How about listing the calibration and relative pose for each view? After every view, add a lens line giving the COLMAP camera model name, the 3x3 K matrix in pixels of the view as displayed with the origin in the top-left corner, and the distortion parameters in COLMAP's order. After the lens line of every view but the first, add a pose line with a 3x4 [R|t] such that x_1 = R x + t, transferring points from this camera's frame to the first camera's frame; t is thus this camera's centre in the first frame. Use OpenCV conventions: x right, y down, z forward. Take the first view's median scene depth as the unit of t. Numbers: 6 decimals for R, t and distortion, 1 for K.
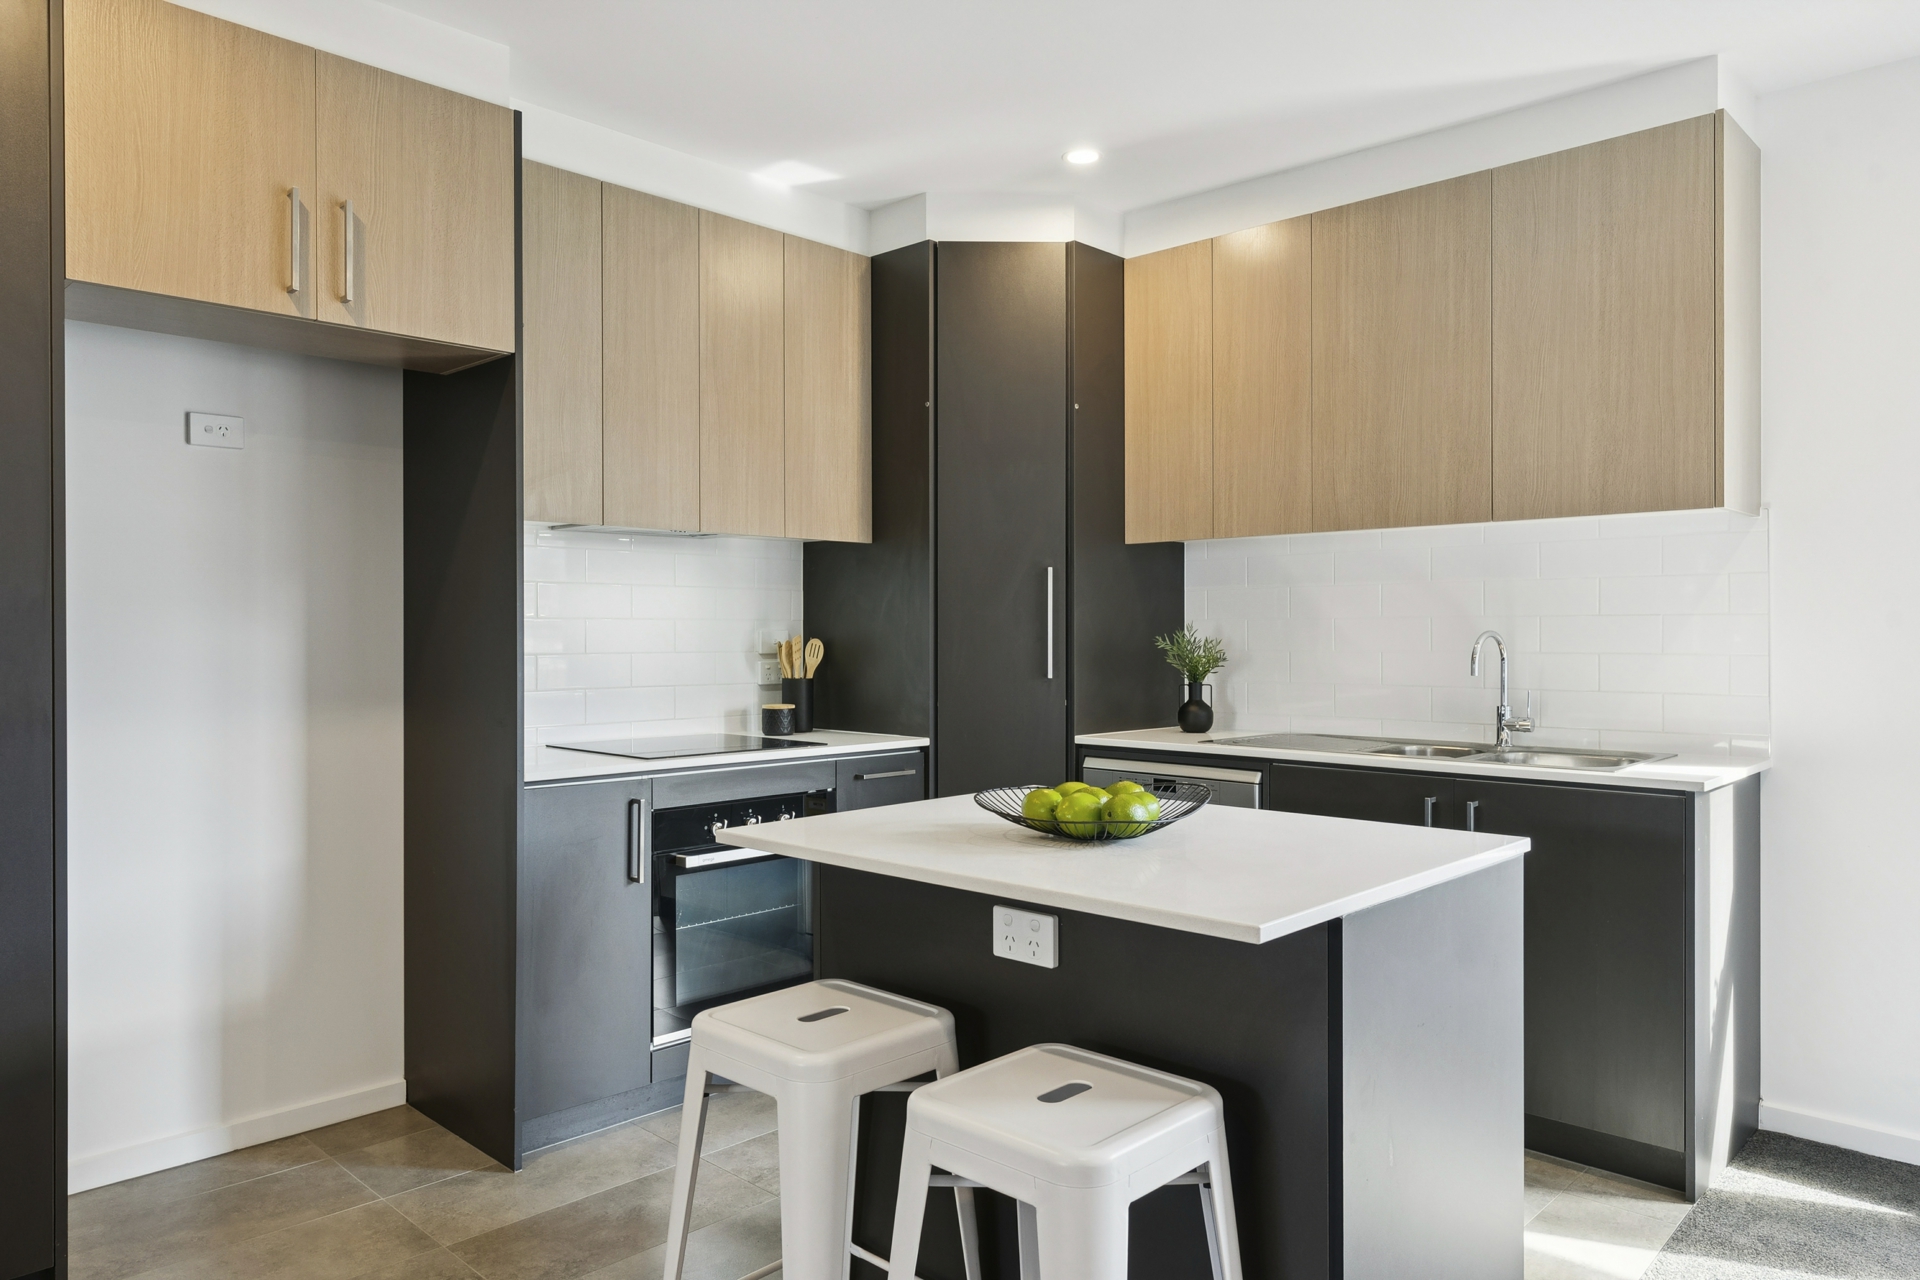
lens RADIAL K [[1278.6, 0, 960.6], [0, 1278.6, 647.4], [0, 0, 1]] dist [-0.009873, 0.006457]
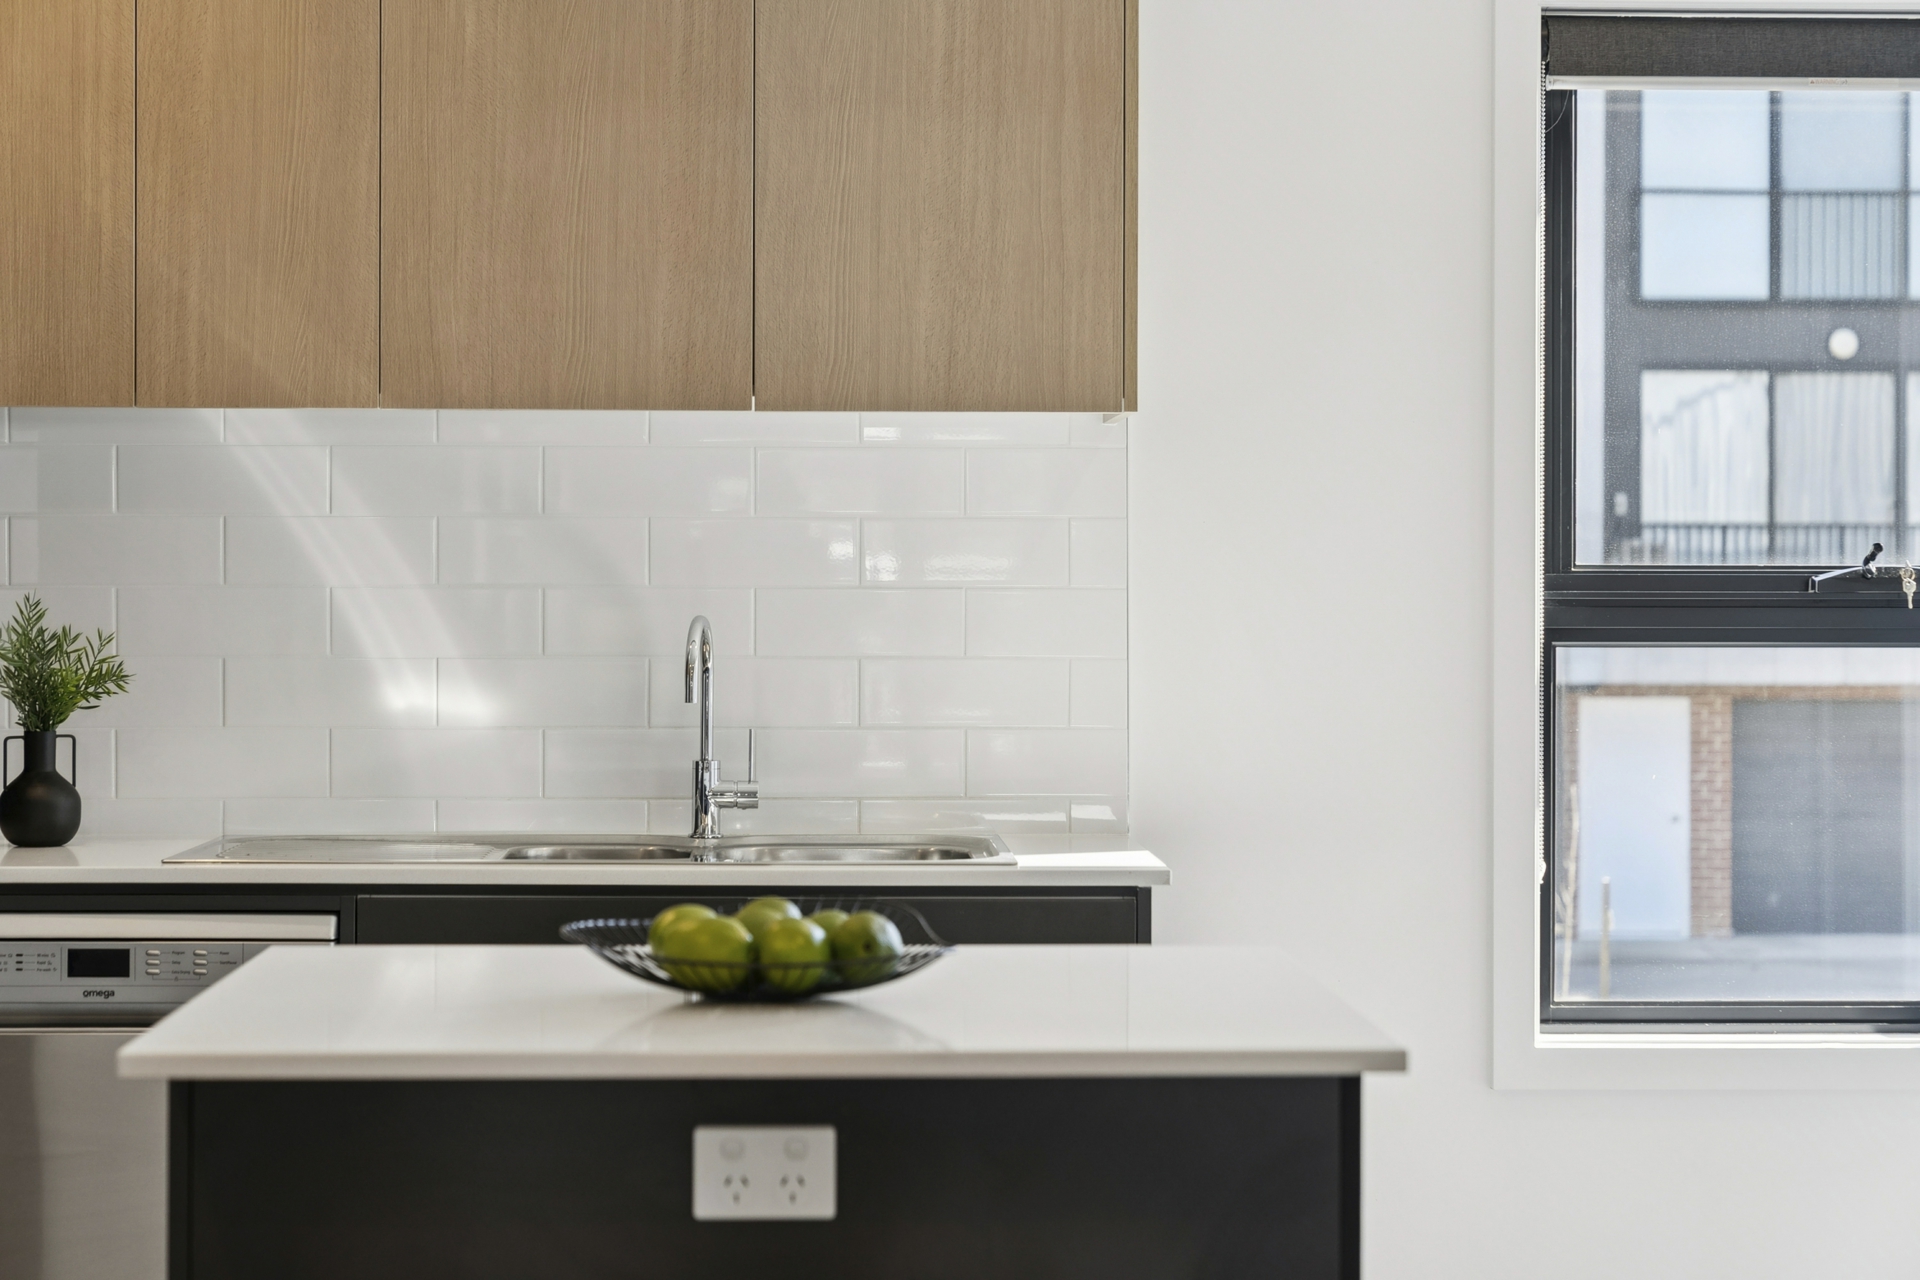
lens RADIAL K [[3625.8, 0, 951.2], [0, 3625.8, 583.6], [0, 0, 1]] dist [0.047938, 0.000000]
pose [[0.693159, 0.006950, 0.720751, -0.553263], [0.003312, 0.999912, -0.012828, -0.006666], [-0.720777, 0.011279, 0.693075, -0.090450]]
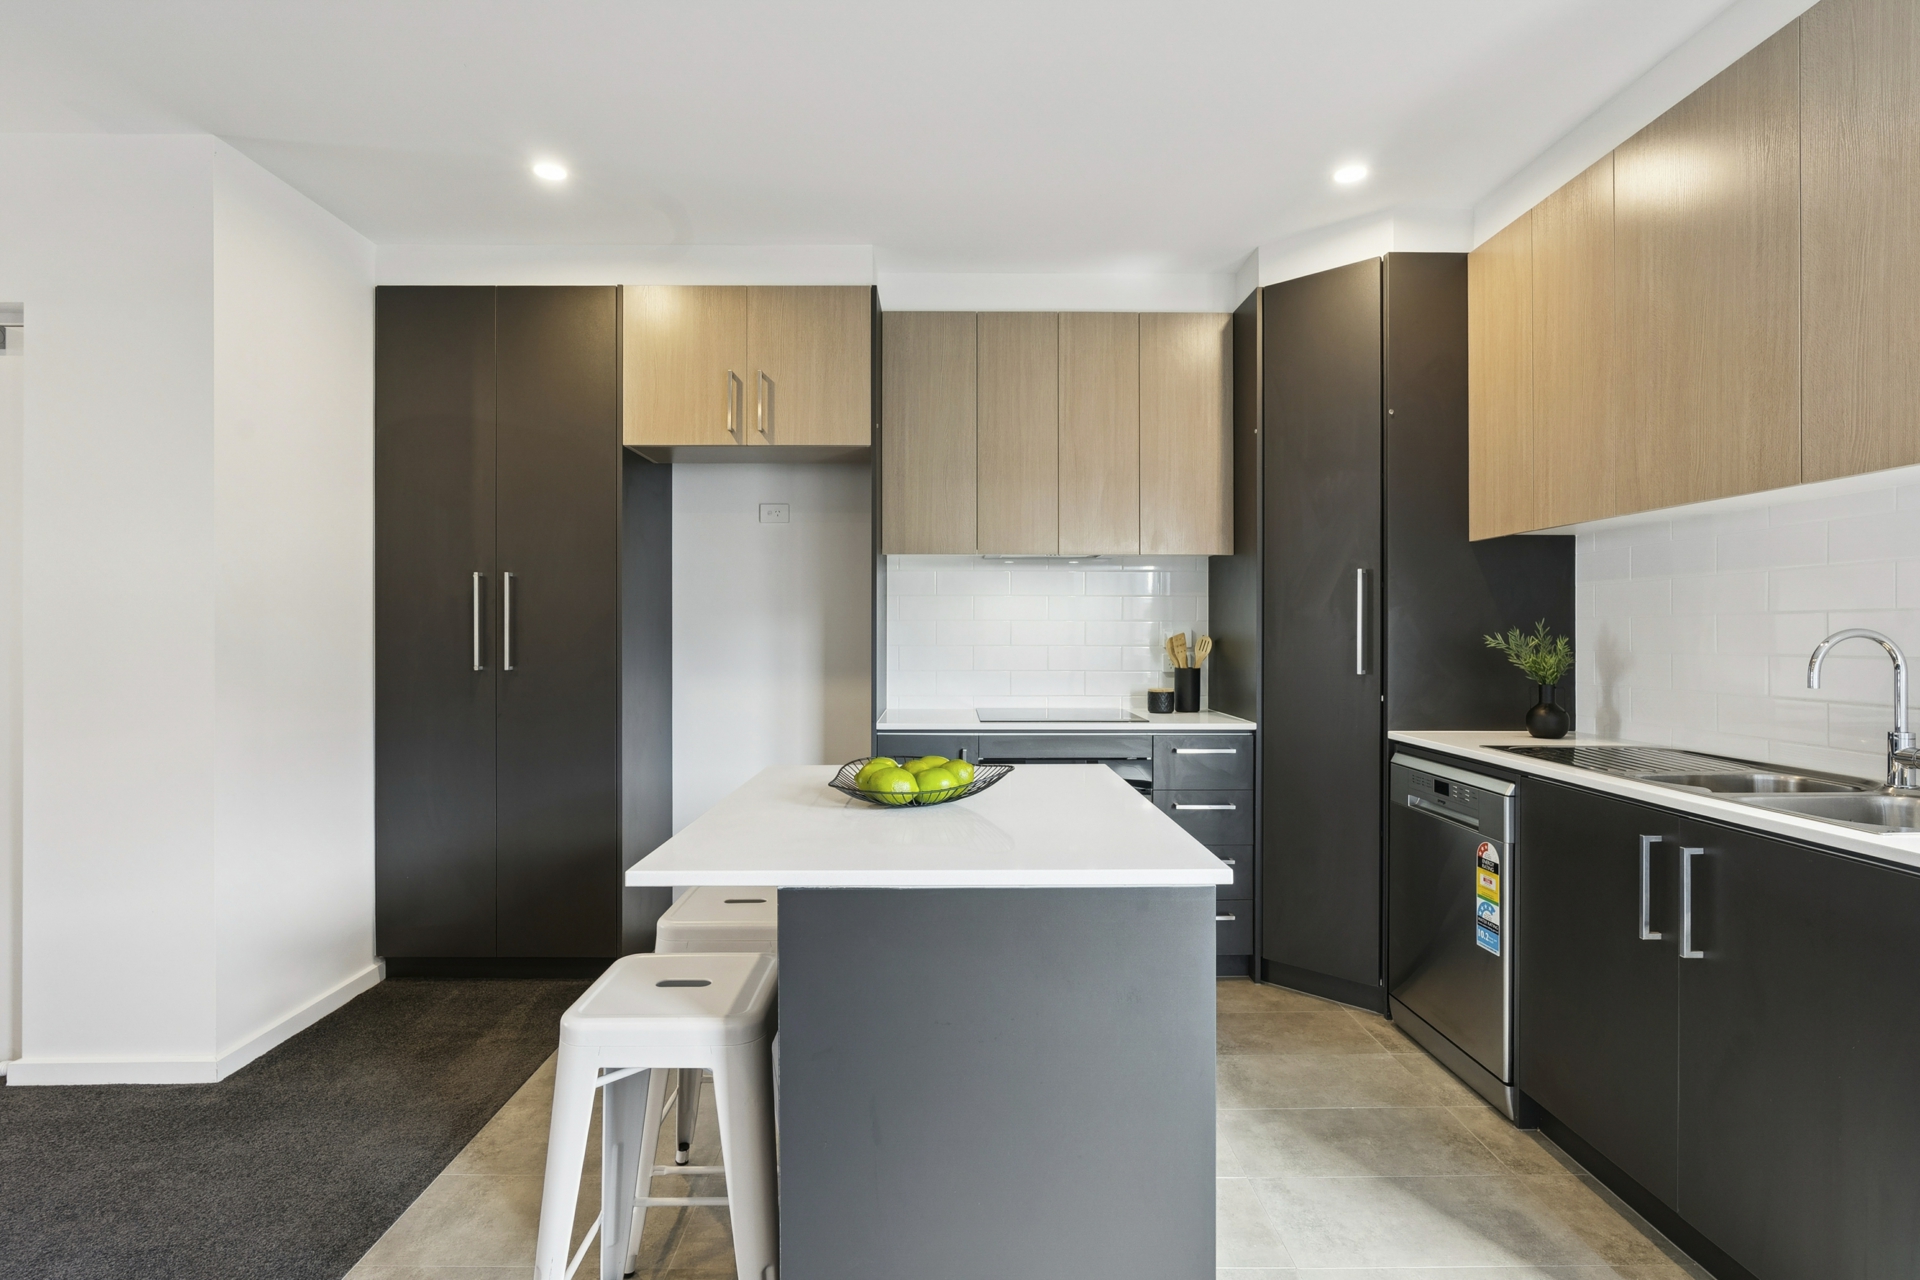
lens RADIAL K [[951.4, 0, 954.8], [0, 951.4, 634.5], [0, 0, 1]] dist [-0.009102, 0.000619]
pose [[0.695811, 0.004164, -0.718212, 0.426059], [-0.010288, 0.999938, -0.004170, -0.002174], [0.718151, 0.010291, 0.695811, 0.232001]]
